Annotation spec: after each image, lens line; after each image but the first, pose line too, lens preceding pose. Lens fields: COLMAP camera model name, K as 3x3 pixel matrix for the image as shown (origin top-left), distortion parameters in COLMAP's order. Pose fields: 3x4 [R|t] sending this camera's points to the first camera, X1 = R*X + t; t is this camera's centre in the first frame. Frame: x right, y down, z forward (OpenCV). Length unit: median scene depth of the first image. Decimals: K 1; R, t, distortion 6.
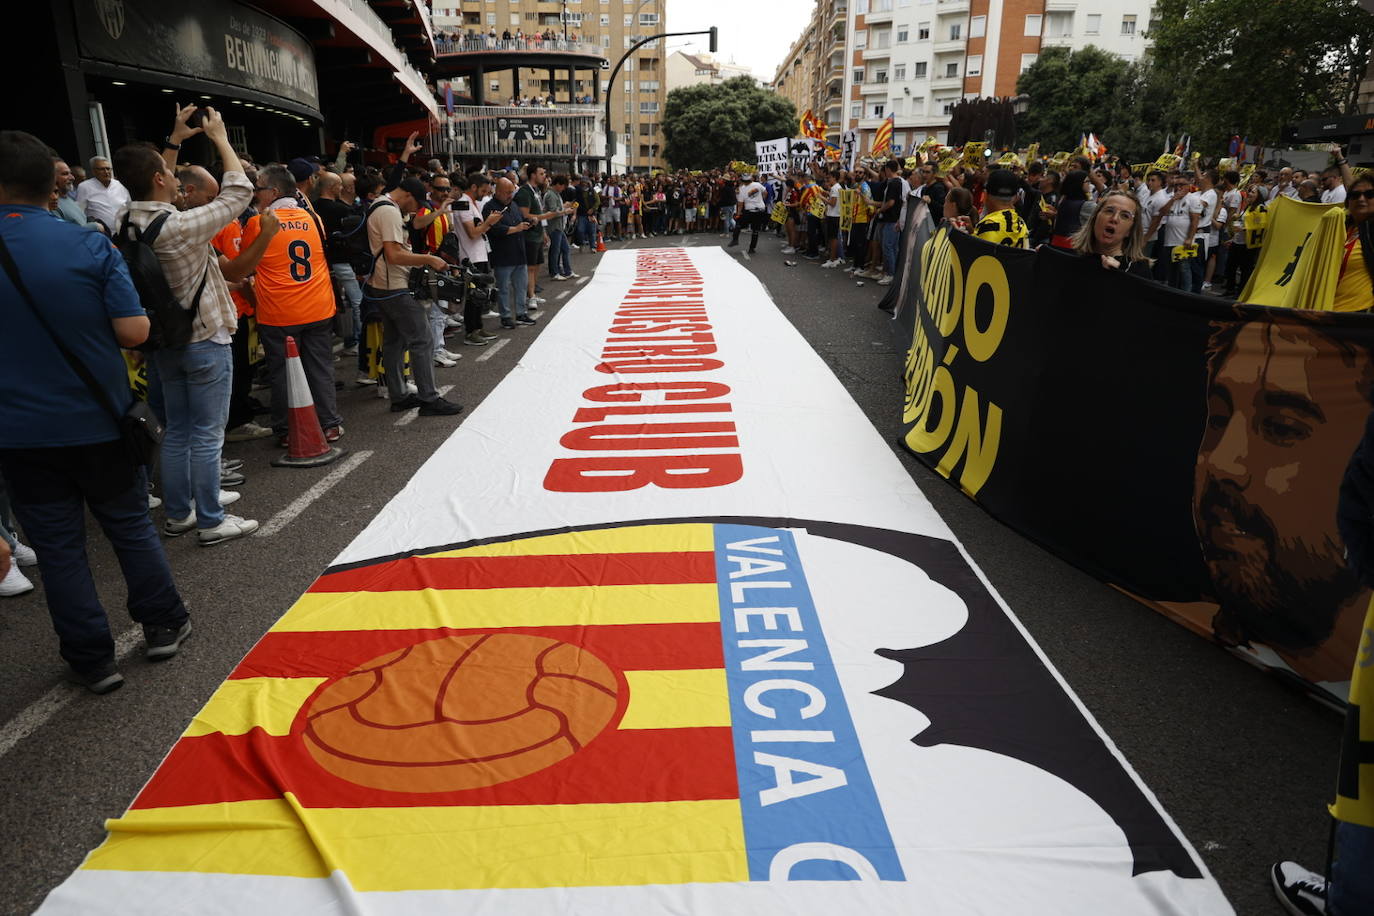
lens RADIAL K [[923.9, 0, 693.2], [0, 923.9, 467.9], [0, 0, 1]] dist [0.003306, 0.001394]
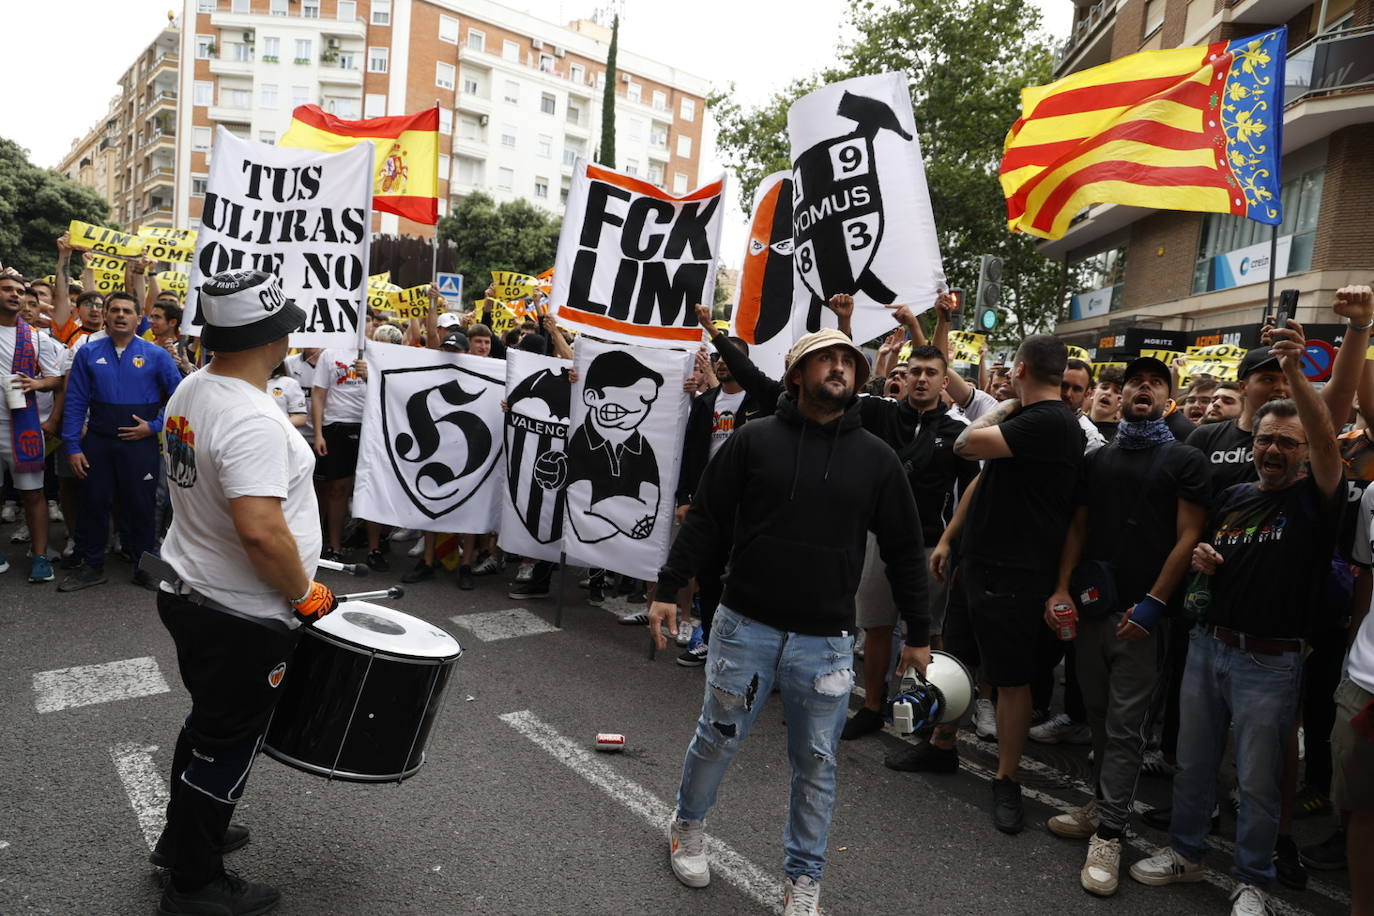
lens RADIAL K [[918.2, 0, 681.2], [0, 918.2, 462.2], [0, 0, 1]] dist [-0.006602, 0.009083]
pose [[0.764451, 0.001271, 0.644681, 0.006999], [0.106925, 0.985898, -0.128733, -0.092219], [-0.635753, 0.167343, 0.753535, 0.297737]]
